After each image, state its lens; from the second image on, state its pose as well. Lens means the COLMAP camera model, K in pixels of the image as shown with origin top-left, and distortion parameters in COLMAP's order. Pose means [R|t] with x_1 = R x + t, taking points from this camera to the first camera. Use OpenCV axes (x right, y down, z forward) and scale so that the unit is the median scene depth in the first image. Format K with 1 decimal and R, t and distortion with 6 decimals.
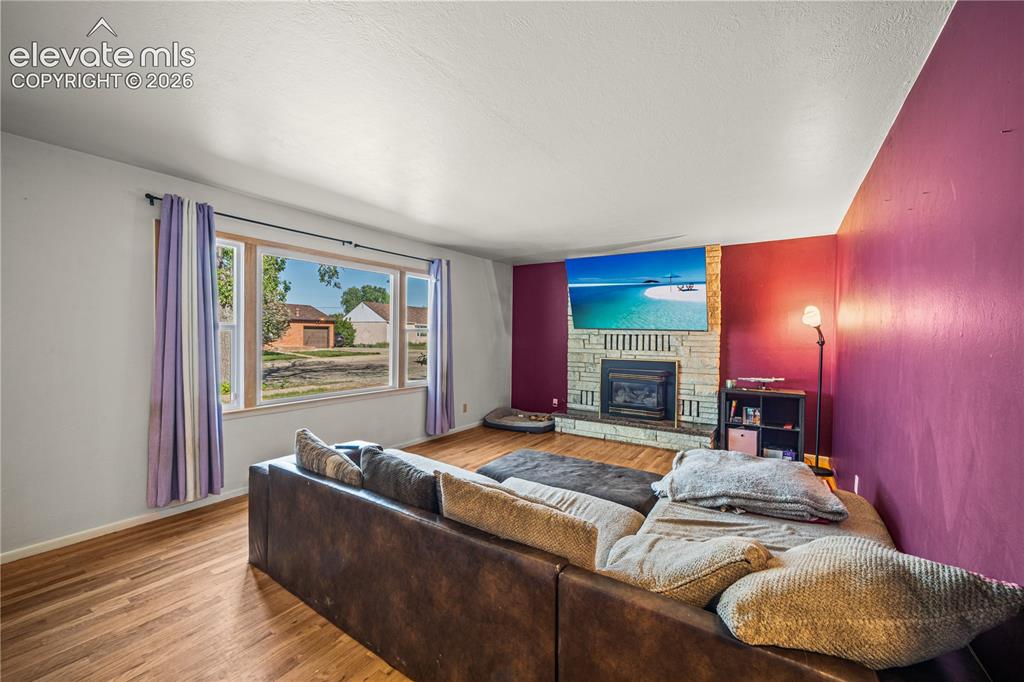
lens RADIAL K [[414.4, 0, 513.3], [0, 414.4, 339.9], [0, 0, 1]] dist [0.007891, -0.001358]
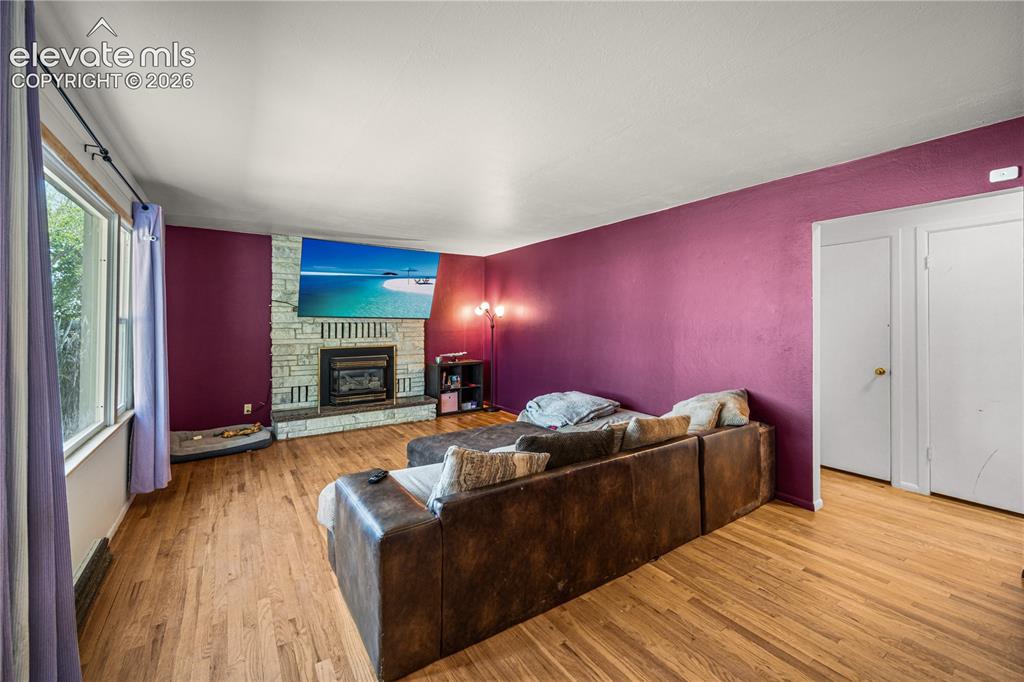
lens RADIAL K [[414.4, 0, 516.5], [0, 414.4, 322.5], [0, 0, 1]] dist [0.007891, -0.001358]
pose [[0.388258, -0.011068, 0.921484, -0.506580], [0.020507, 0.999784, 0.003369, -0.008247], [-0.921323, 0.017589, 0.388401, 0.246502]]
